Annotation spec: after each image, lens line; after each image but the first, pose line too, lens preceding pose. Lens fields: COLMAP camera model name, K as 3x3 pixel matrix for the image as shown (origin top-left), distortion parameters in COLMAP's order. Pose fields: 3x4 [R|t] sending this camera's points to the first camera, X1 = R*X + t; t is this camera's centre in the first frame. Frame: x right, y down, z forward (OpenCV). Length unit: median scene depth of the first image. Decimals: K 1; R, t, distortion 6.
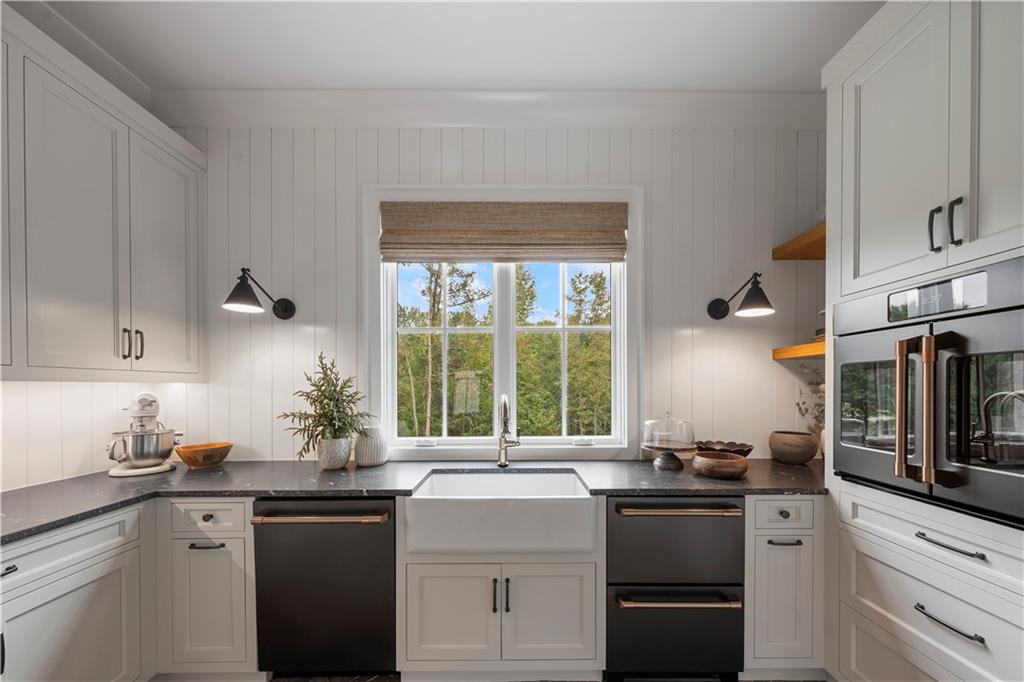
lens RADIAL K [[370.7, 0, 512.1], [0, 370.7, 373.8], [0, 0, 1]] dist [0.009794, -0.000052]
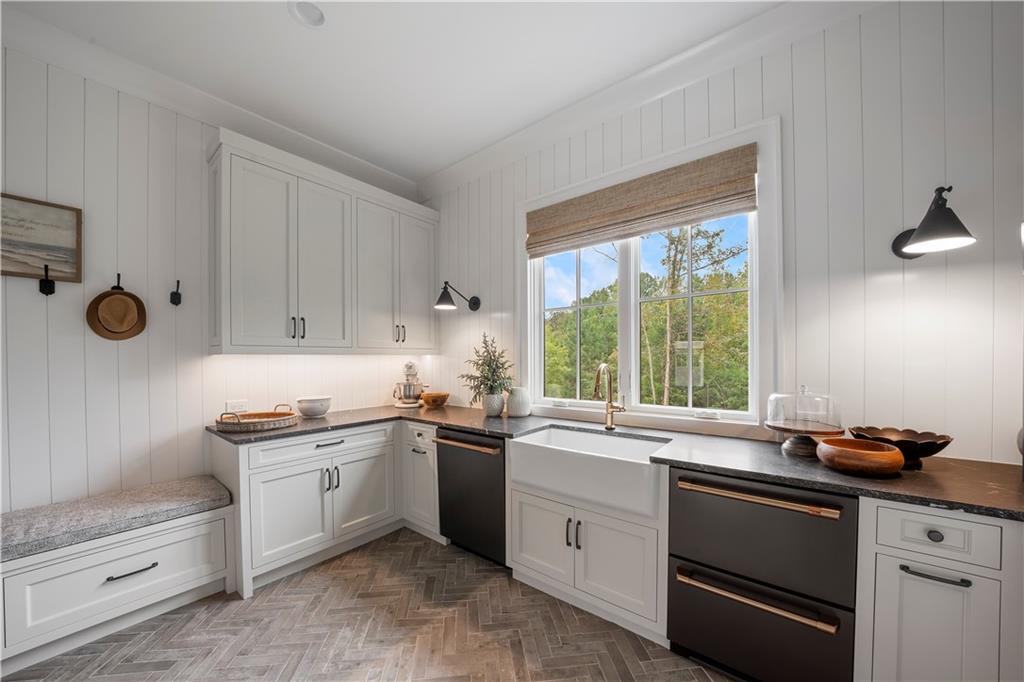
lens RADIAL K [[352.1, 0, 506.4], [0, 352.1, 343.3], [0, 0, 1]] dist [-0.016290, 0.000133]
pose [[0.781734, -0.029977, -0.622891, 0.390031], [0.028142, 0.999522, -0.012784, 0.001809], [0.622976, -0.007536, 0.782205, 0.003034]]
